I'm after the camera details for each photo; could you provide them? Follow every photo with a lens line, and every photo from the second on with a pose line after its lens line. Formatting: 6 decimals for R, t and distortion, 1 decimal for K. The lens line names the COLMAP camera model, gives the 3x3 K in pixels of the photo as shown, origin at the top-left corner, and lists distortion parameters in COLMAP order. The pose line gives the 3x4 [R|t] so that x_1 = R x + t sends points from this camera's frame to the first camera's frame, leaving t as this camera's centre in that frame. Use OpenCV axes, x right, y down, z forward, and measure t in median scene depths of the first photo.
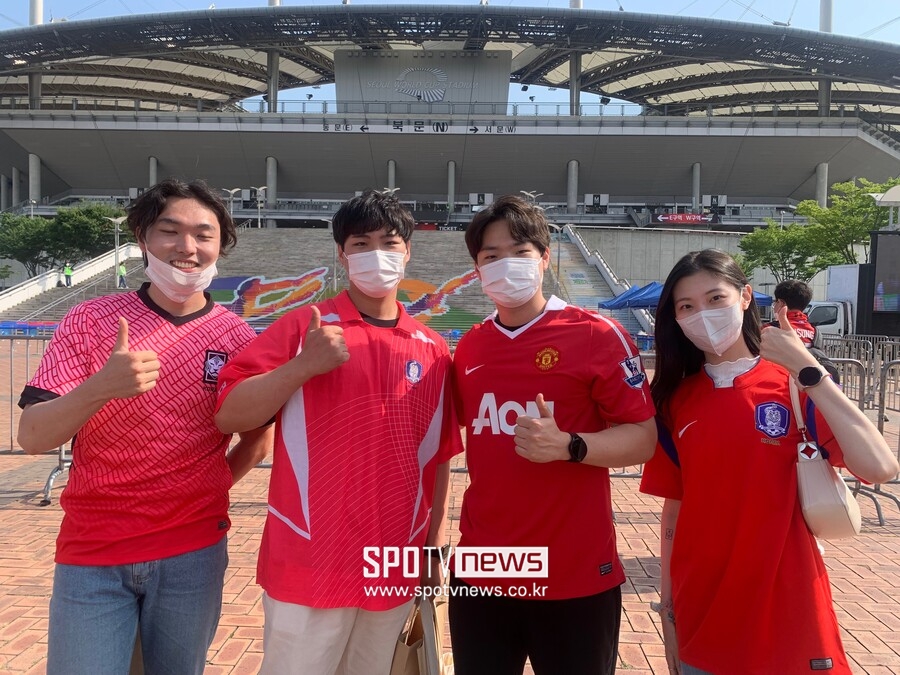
lens RADIAL K [[681.7, 0, 462.0], [0, 681.7, 332.9], [0, 0, 1]] dist [0.014211, -0.012968]
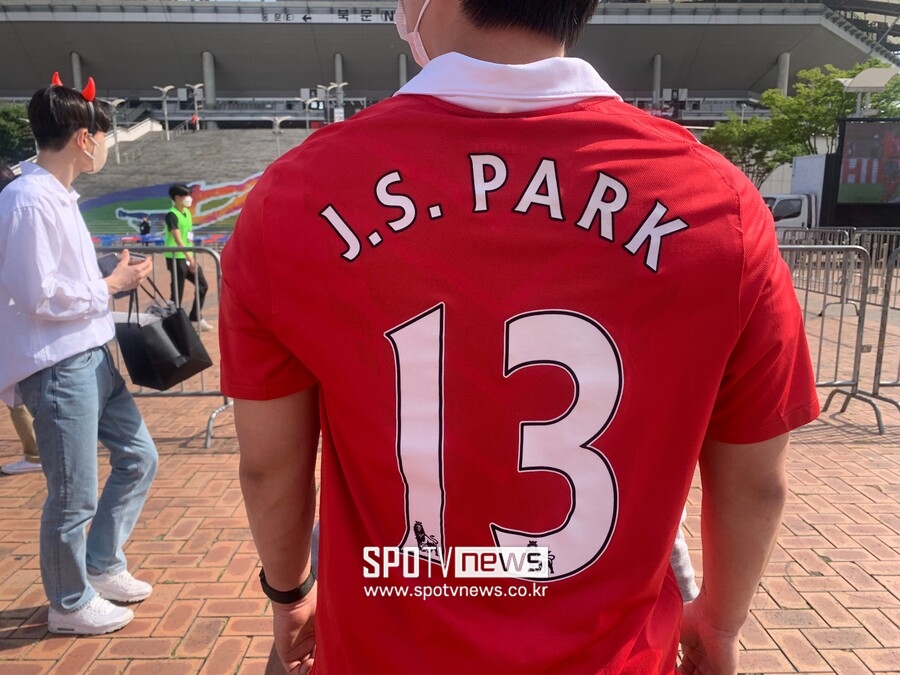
lens RADIAL K [[681.7, 0, 464.2], [0, 681.7, 346.0], [0, 0, 1]] dist [0.014211, -0.012968]
pose [[0.997700, -0.034566, 0.058314, 0.000489], [0.025081, 0.987411, 0.156176, 0.000301], [-0.062979, -0.154355, 0.986006, 0.003045]]
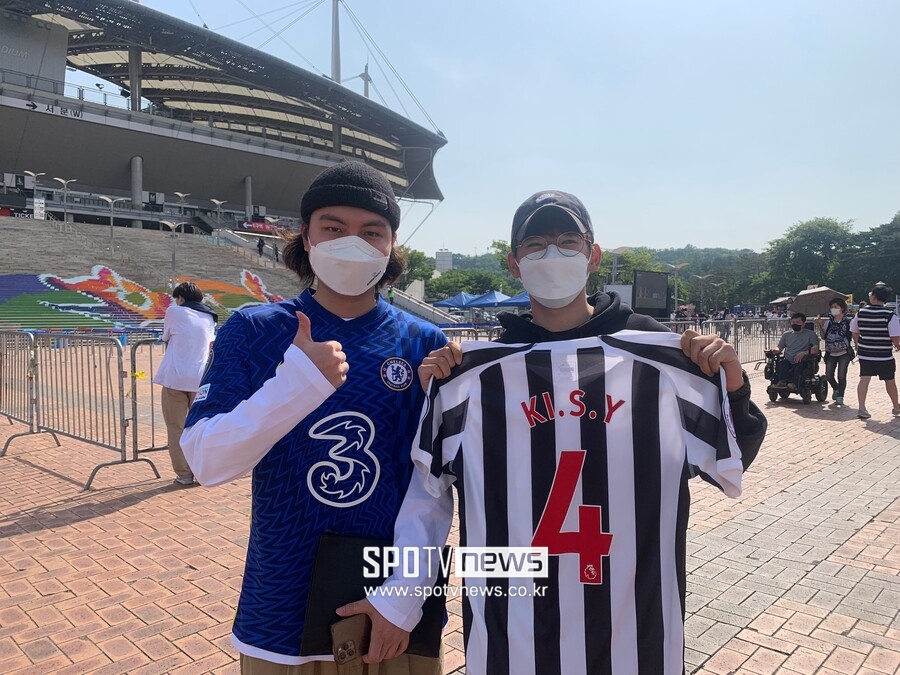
lens RADIAL K [[681.7, 0, 448.6], [0, 681.7, 333.6], [0, 0, 1]] dist [0.014211, -0.012968]
pose [[0.673997, -0.035722, 0.737870, -0.284000], [0.030485, 0.999324, 0.020534, -0.004089], [-0.738105, 0.008654, 0.674630, 0.004642]]
